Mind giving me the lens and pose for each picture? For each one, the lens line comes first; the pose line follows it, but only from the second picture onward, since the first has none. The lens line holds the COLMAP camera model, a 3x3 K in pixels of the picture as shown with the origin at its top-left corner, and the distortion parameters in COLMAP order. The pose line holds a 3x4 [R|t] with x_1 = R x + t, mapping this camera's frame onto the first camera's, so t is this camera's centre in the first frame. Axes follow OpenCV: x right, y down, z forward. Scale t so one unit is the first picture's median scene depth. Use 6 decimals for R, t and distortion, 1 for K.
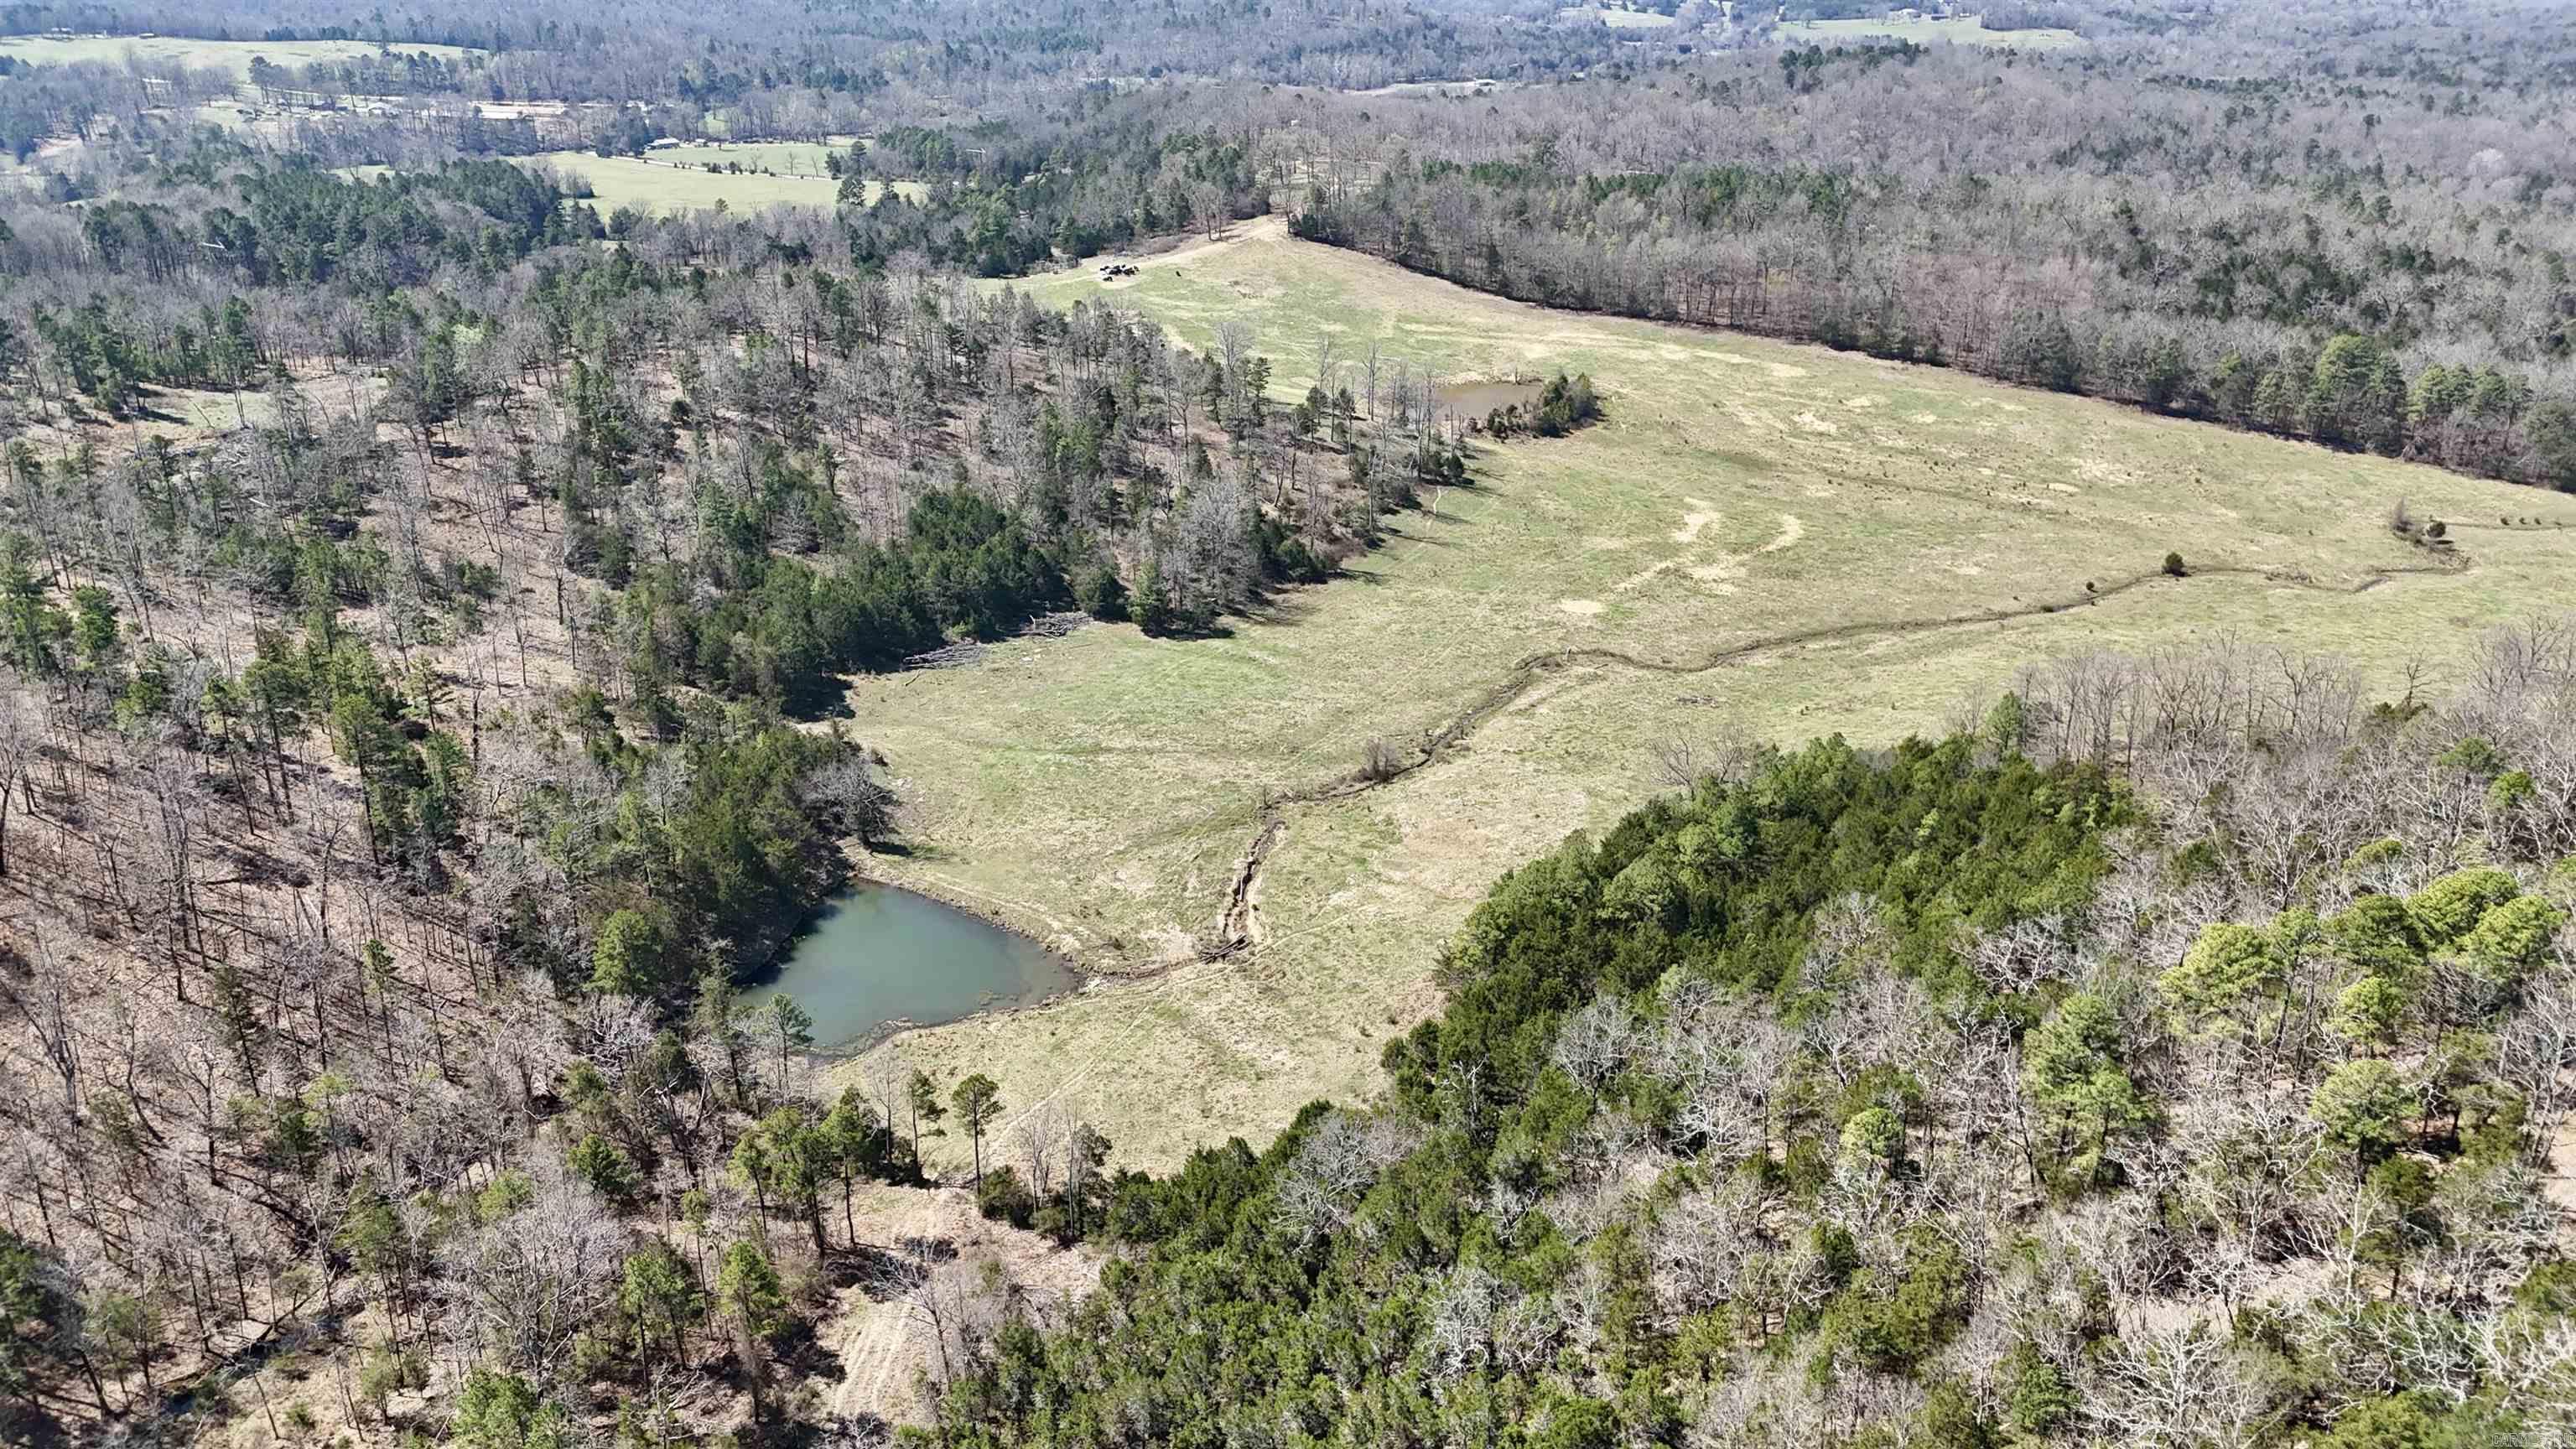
lens RADIAL K [[1890.7, 0, 1272.4], [0, 1890.7, 726.2], [0, 0, 1]] dist [0.075674, -0.072314]
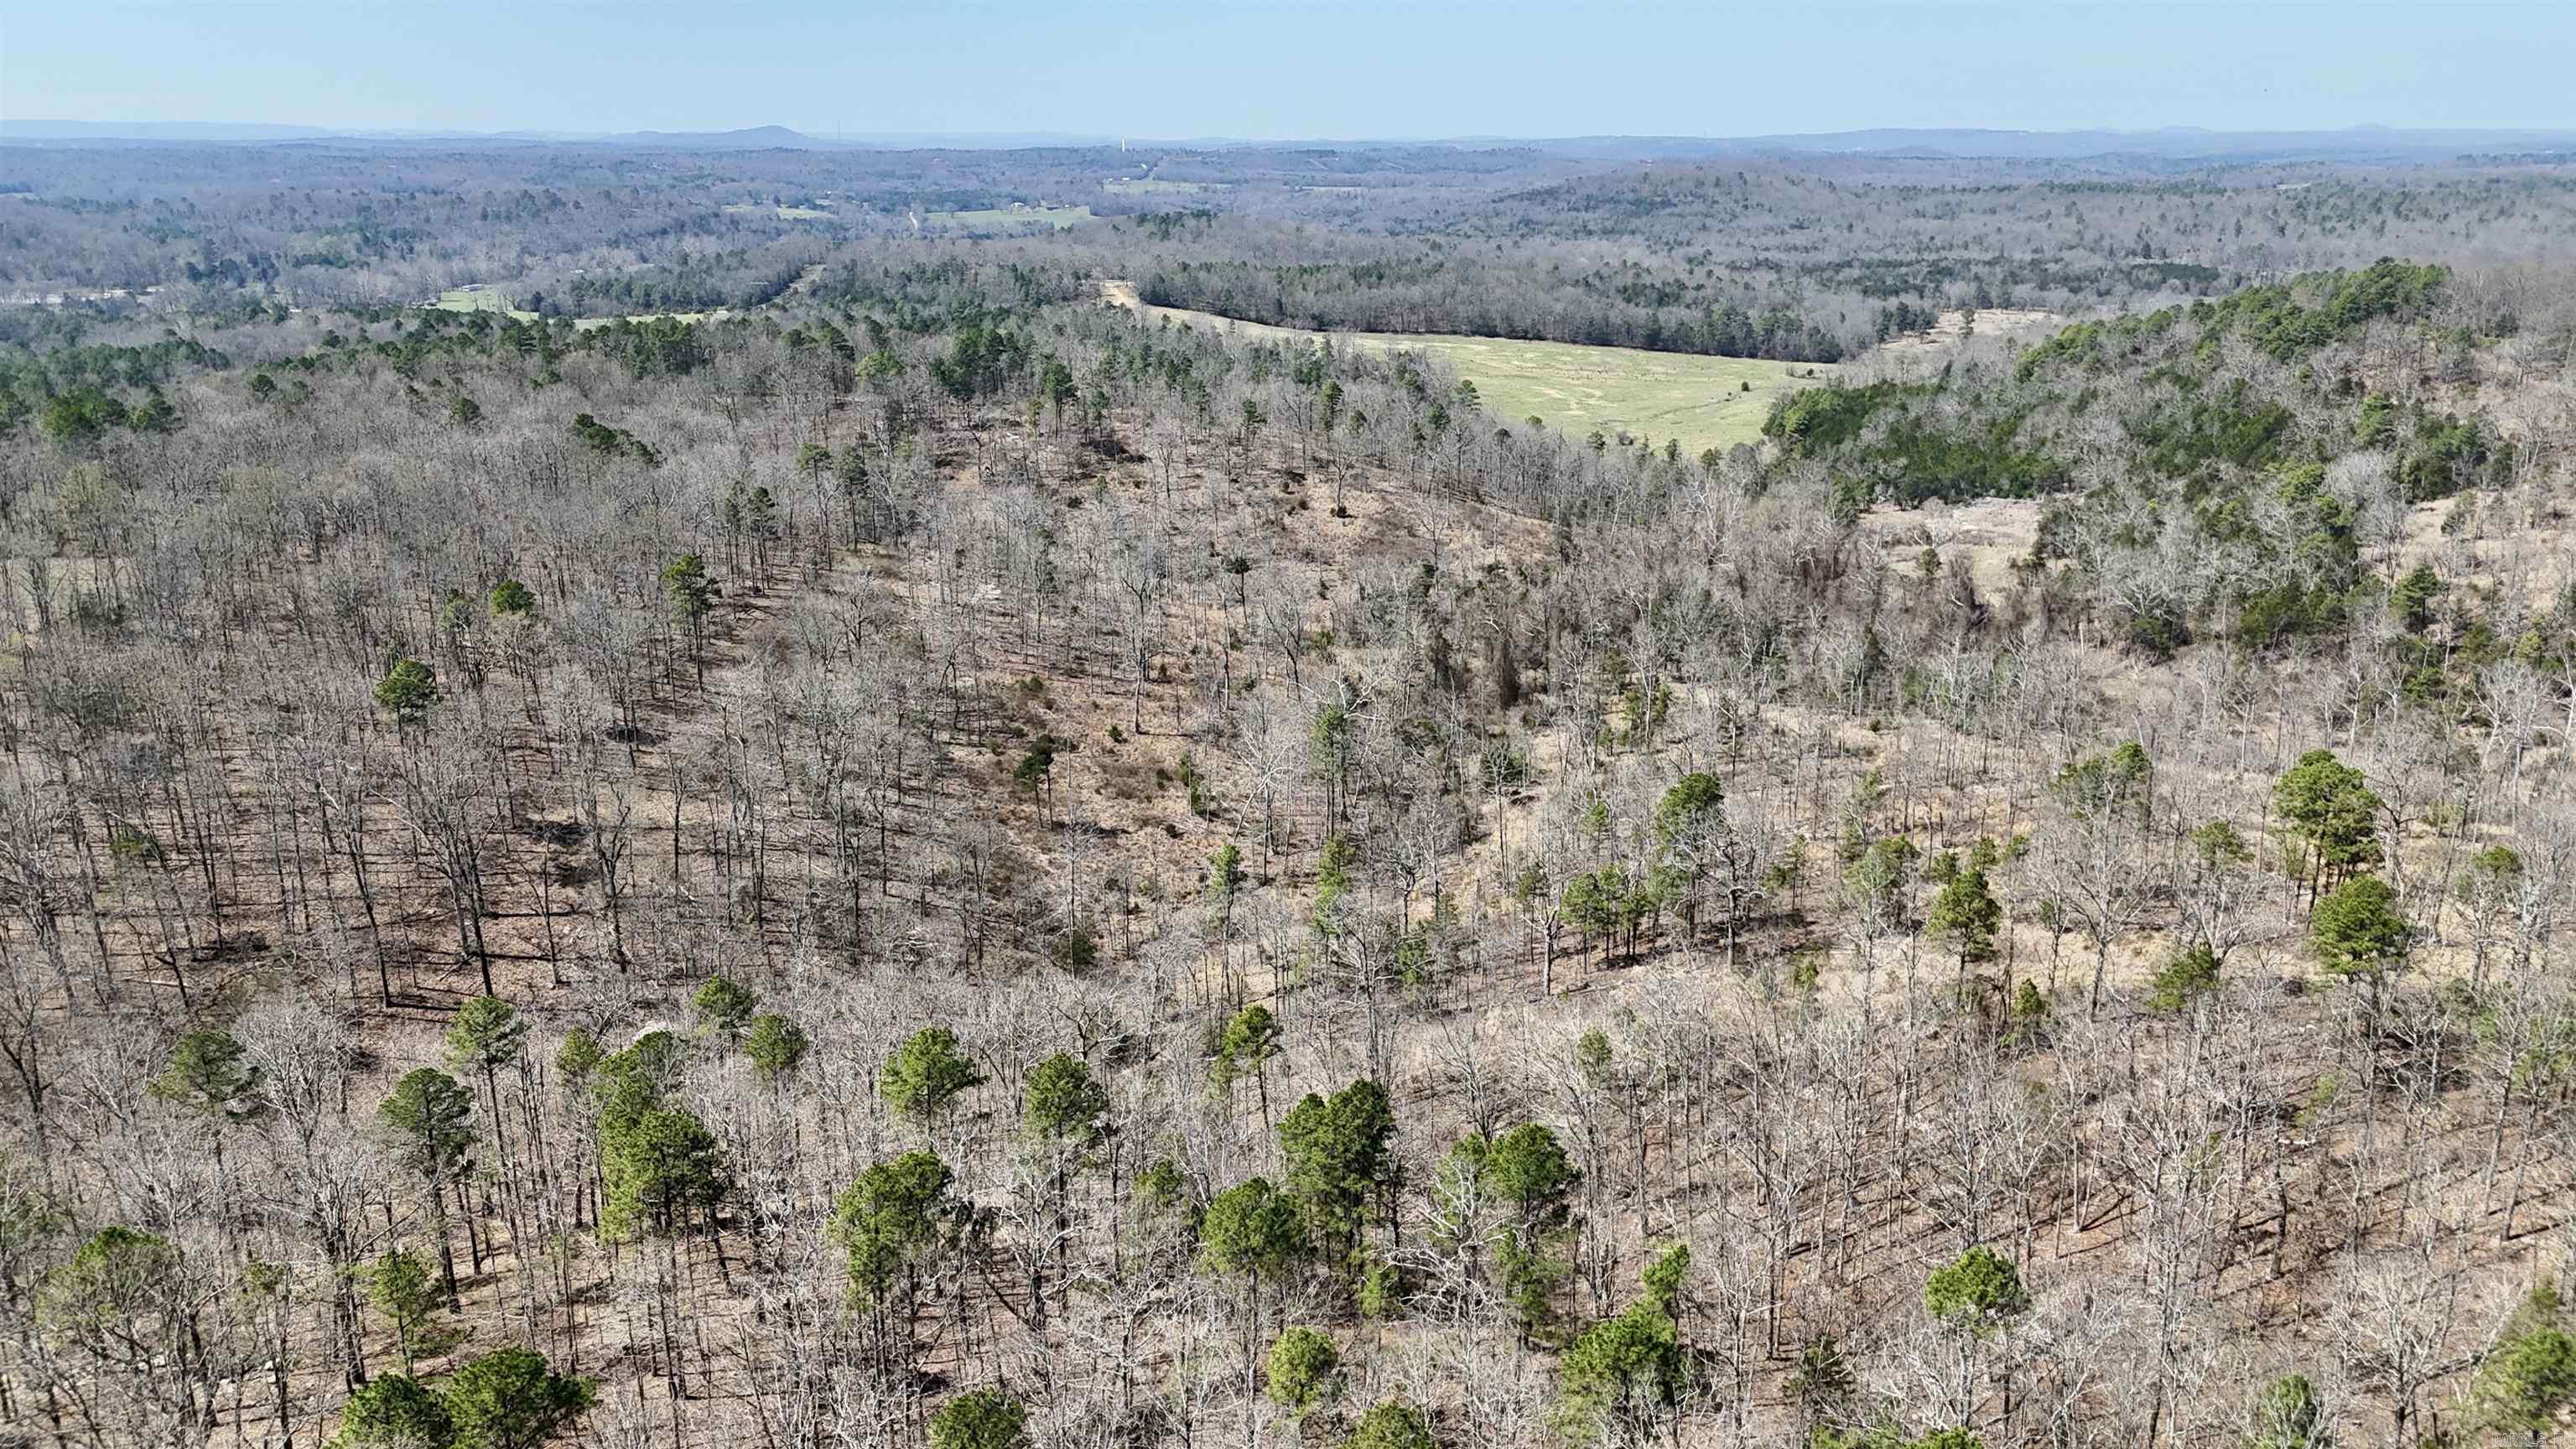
lens RADIAL K [[1890.7, 0, 1296.3], [0, 1890.7, 736.4], [0, 0, 1]] dist [0.075674, -0.072314]
pose [[0.852971, -0.158959, 0.497165, -0.910602], [0.207443, 0.977282, -0.043437, 0.240807], [-0.478966, 0.140184, 0.866568, -0.491009]]
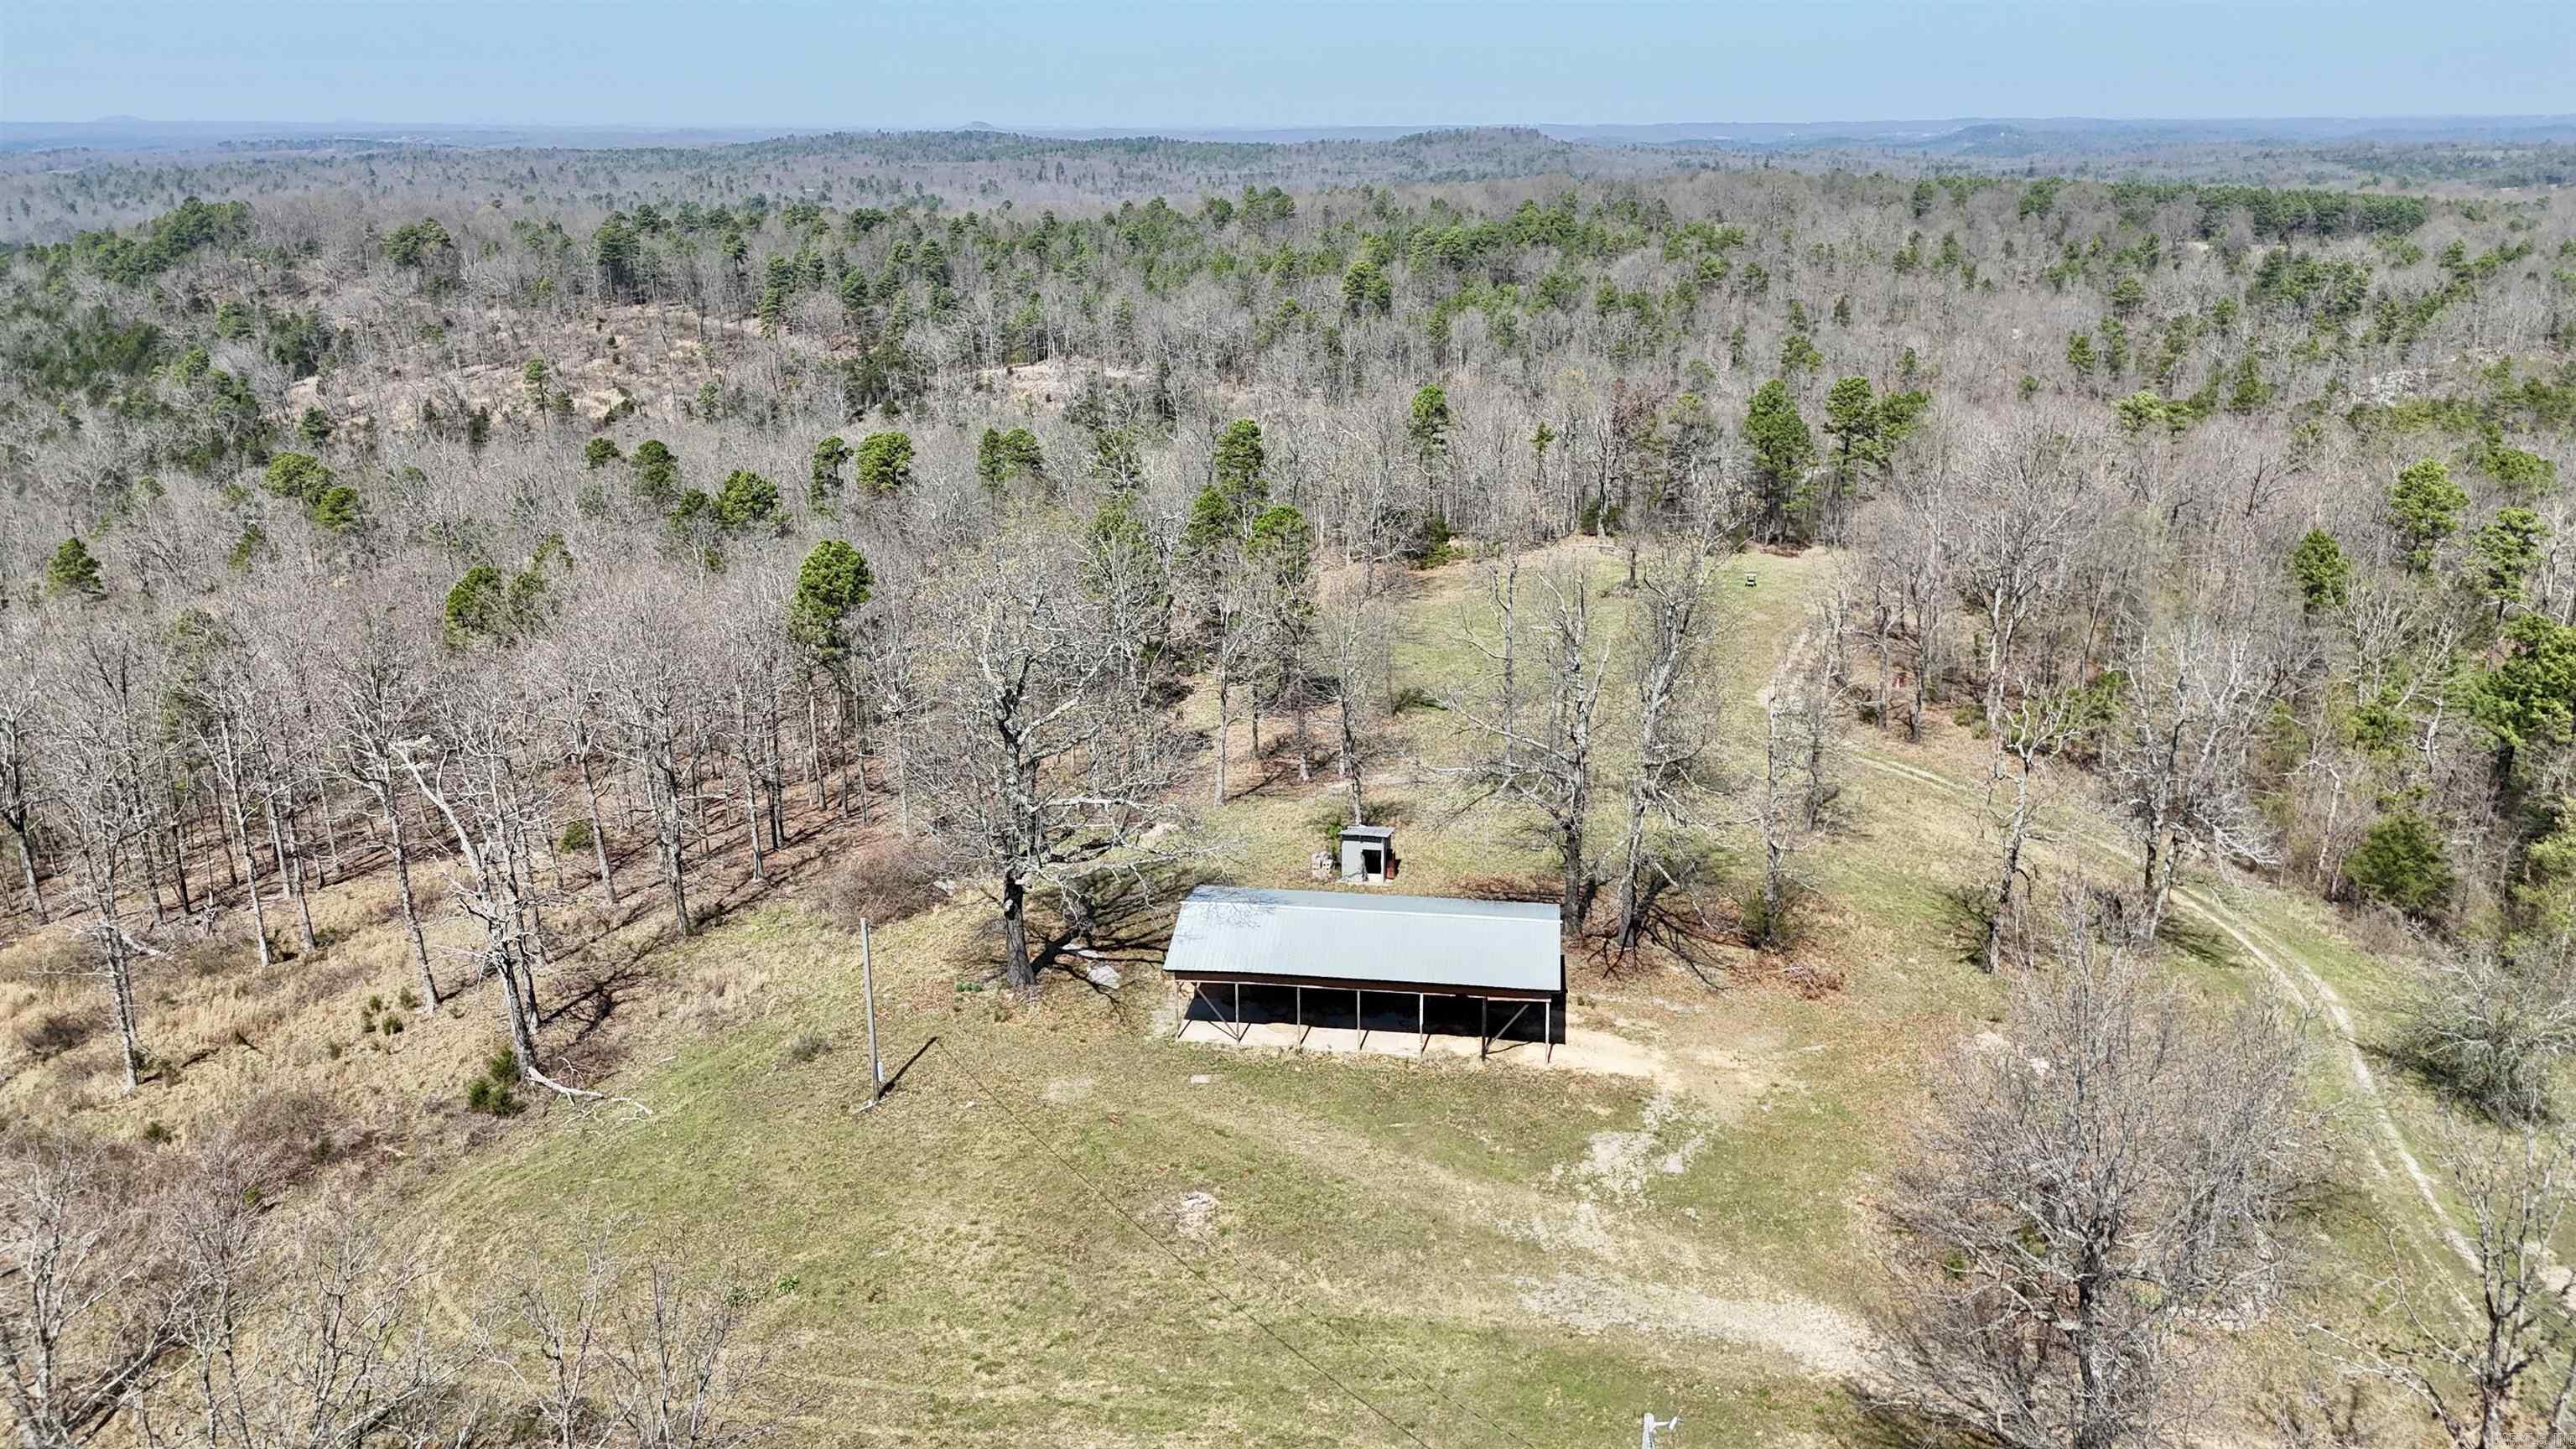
lens RADIAL K [[1890.7, 0, 1276.8], [0, 1890.7, 745.2], [0, 0, 1]] dist [0.075674, -0.072314]
pose [[0.014381, -0.311447, 0.950155, -1.080194], [0.397587, 0.873683, 0.280363, 0.298603], [-0.917452, 0.373737, 0.136391, -0.557484]]
